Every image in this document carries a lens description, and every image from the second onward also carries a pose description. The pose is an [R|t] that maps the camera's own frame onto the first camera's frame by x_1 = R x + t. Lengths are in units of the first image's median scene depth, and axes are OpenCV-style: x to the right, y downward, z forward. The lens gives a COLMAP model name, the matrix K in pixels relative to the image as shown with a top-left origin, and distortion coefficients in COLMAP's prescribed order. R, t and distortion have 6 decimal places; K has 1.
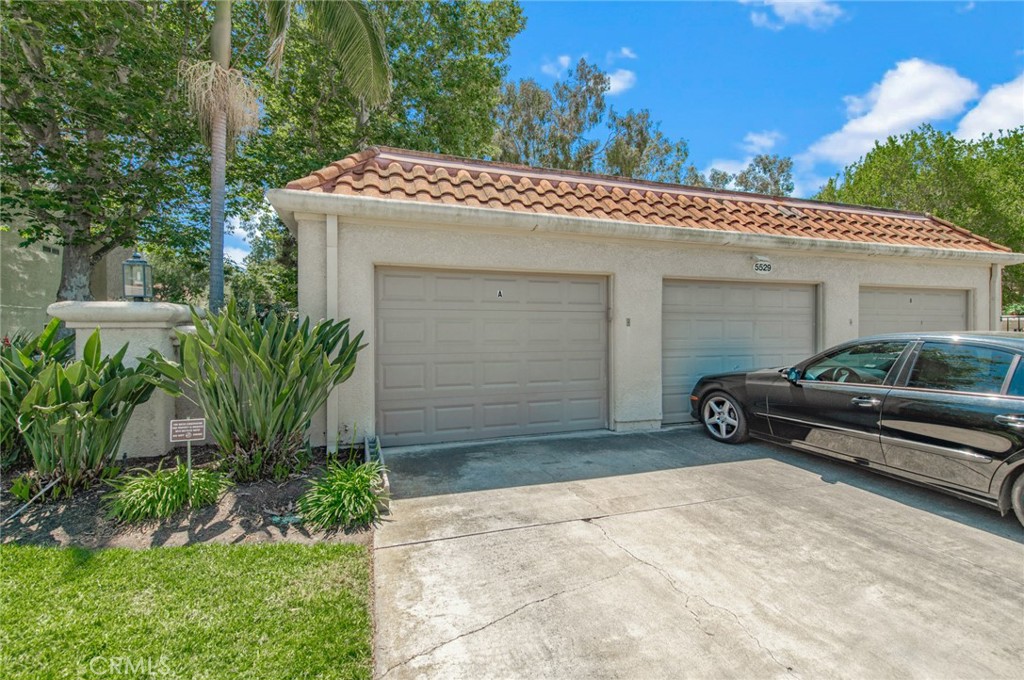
lens RADIAL K [[434.2, 0, 508.7], [0, 434.2, 332.4], [0, 0, 1]] dist [0.013695, -0.000401]
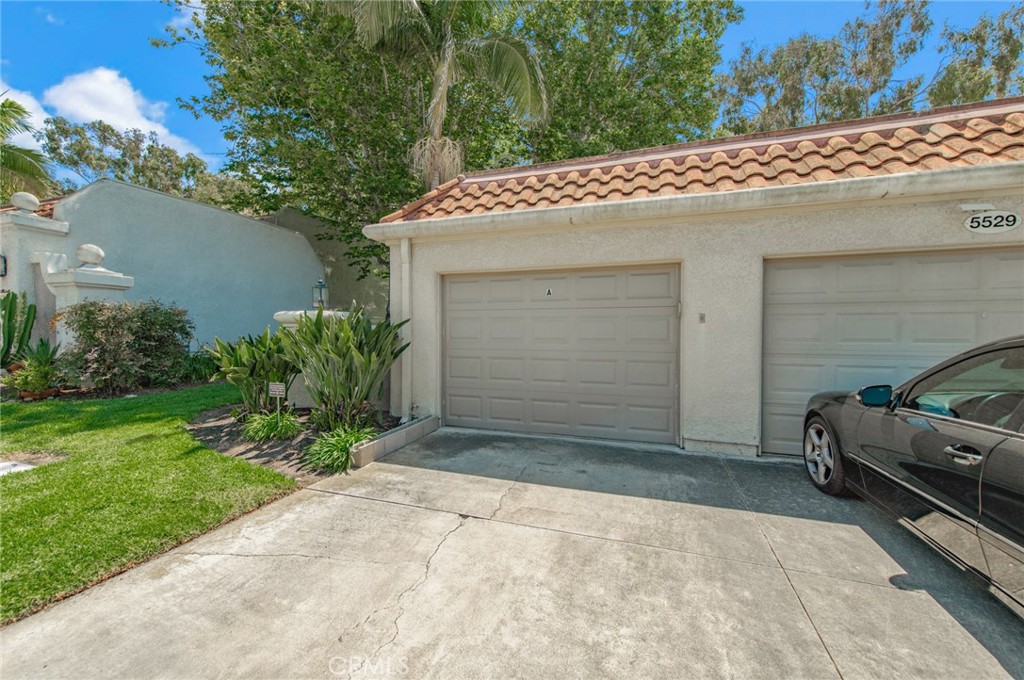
lens RADIAL K [[403.0, 0, 510.9], [0, 403.0, 341.7], [0, 0, 1]] dist [0.014631, -0.004012]
pose [[0.800477, 0.015511, -0.599163, 0.602774], [-0.006404, 0.999829, 0.017327, 0.013407], [0.599330, -0.010033, 0.800439, 0.248592]]
